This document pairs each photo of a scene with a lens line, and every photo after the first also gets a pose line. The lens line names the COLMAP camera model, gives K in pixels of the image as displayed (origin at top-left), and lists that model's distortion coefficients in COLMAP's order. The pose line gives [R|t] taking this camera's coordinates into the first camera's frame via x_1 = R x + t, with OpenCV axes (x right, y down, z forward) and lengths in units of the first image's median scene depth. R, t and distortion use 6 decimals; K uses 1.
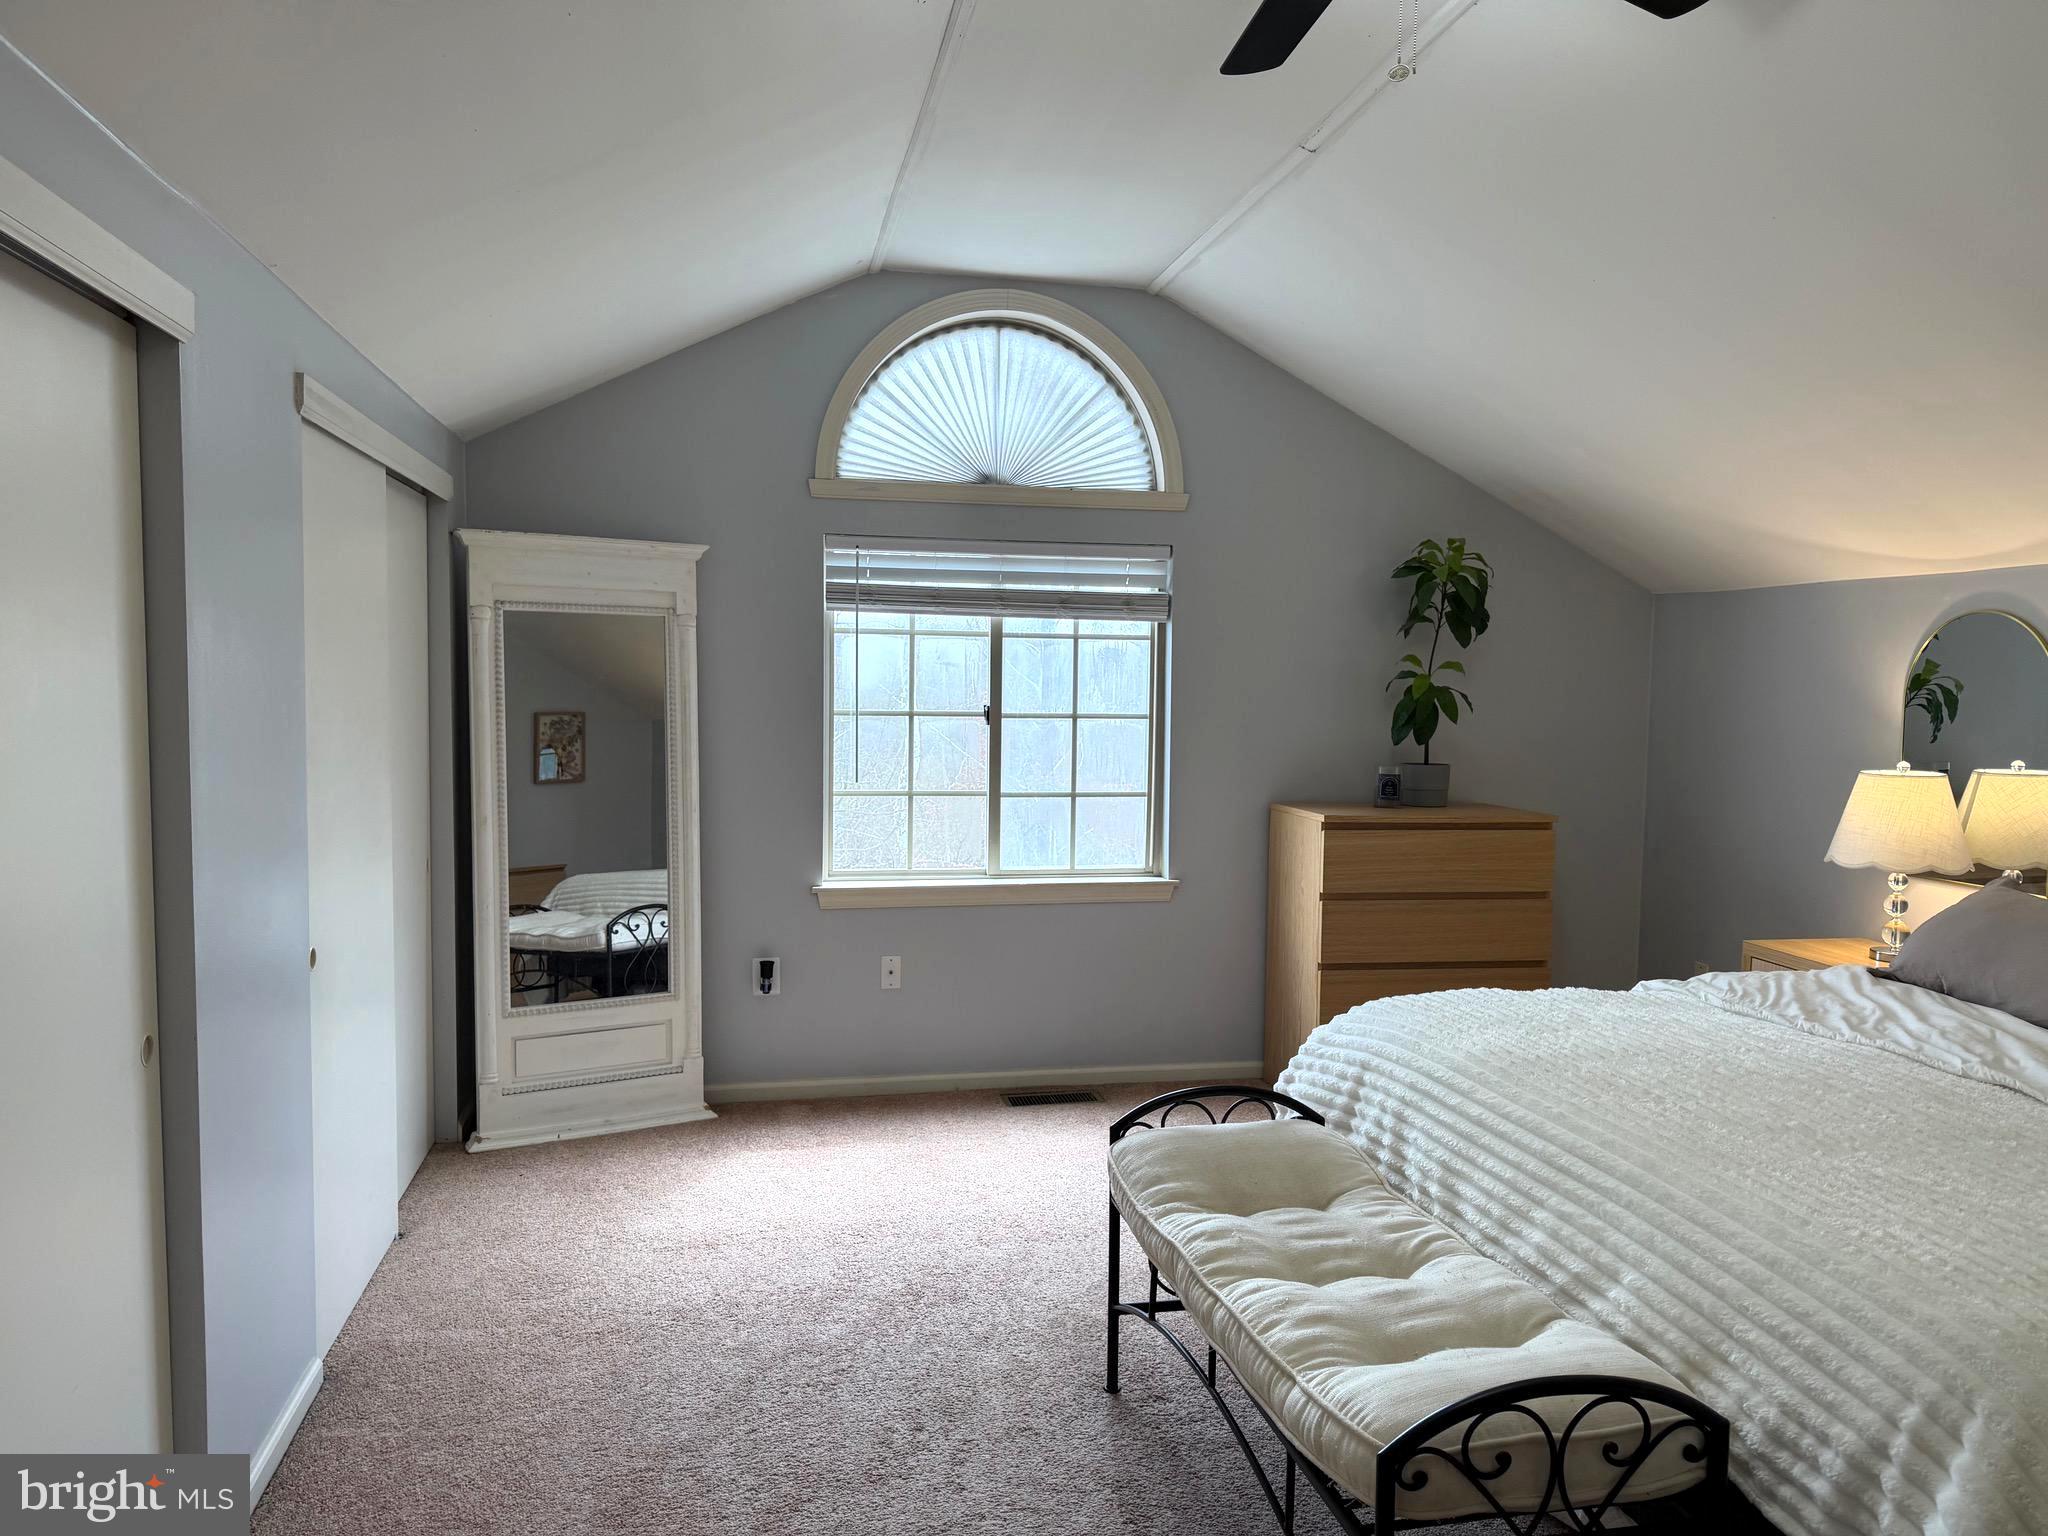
lens RADIAL K [[1443.4, 0, 1024.0], [0, 1443.4, 768.0], [0, 0, 1]] dist [0.025670, 0.003116]
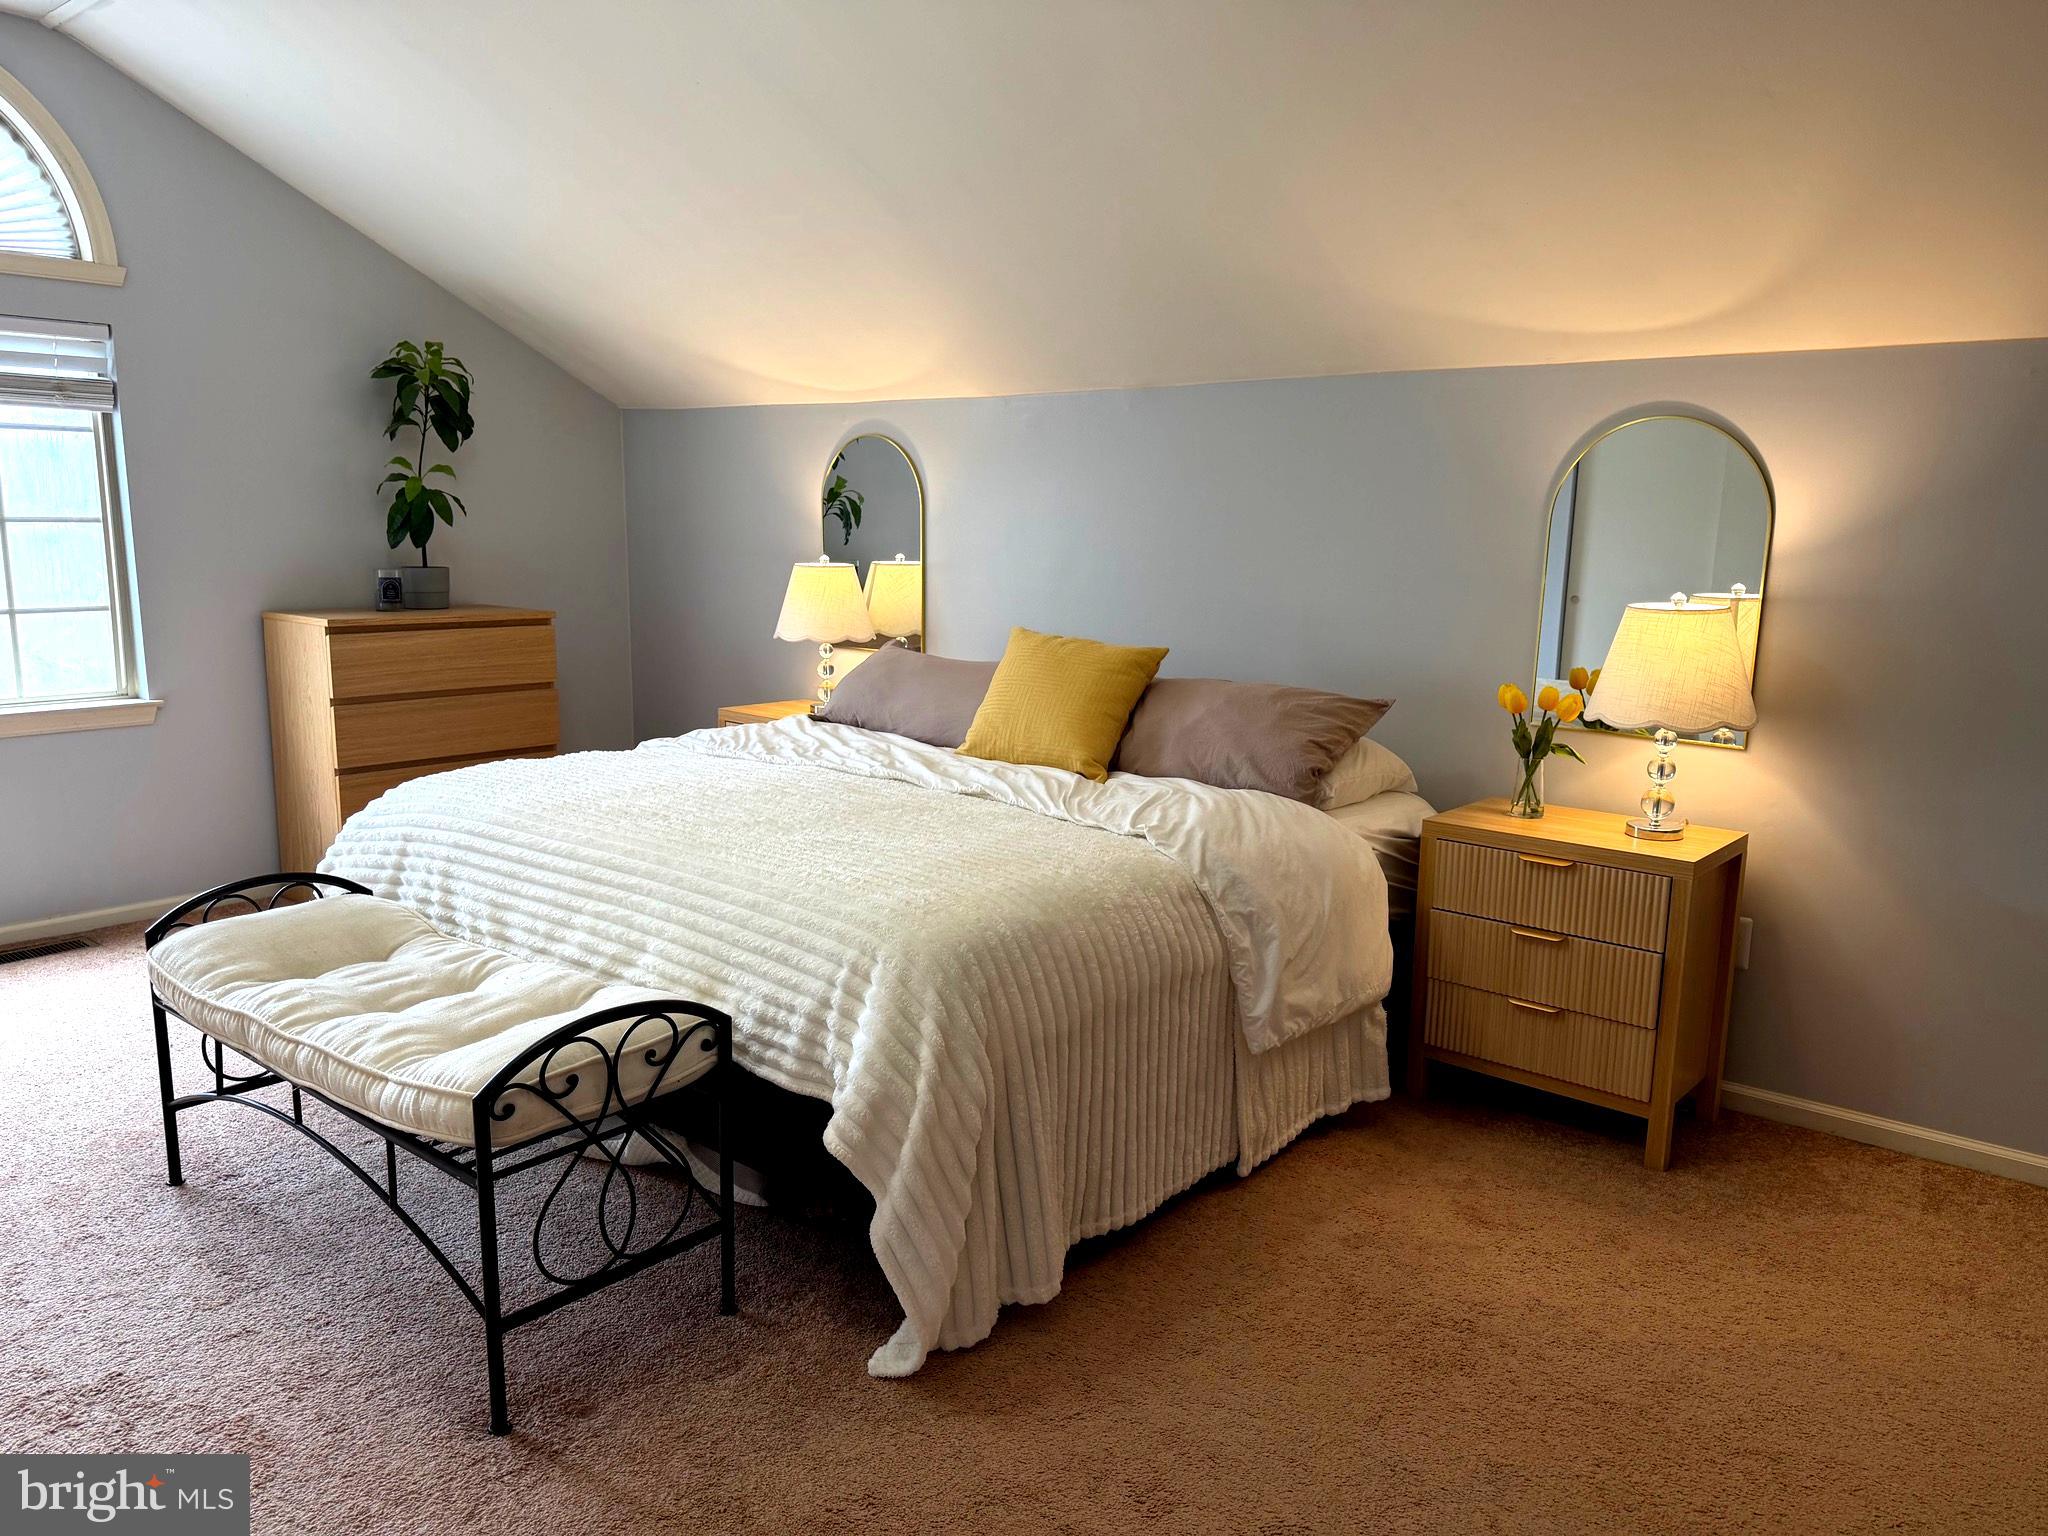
lens RADIAL K [[1443.4, 0, 1024.0], [0, 1443.4, 768.0], [0, 0, 1]] dist [0.025670, 0.003116]
pose [[0.780500, -0.117270, 0.614058, -0.066783], [0.044108, 0.990130, 0.133028, 0.034620], [-0.623598, -0.076743, 0.777969, -0.128587]]
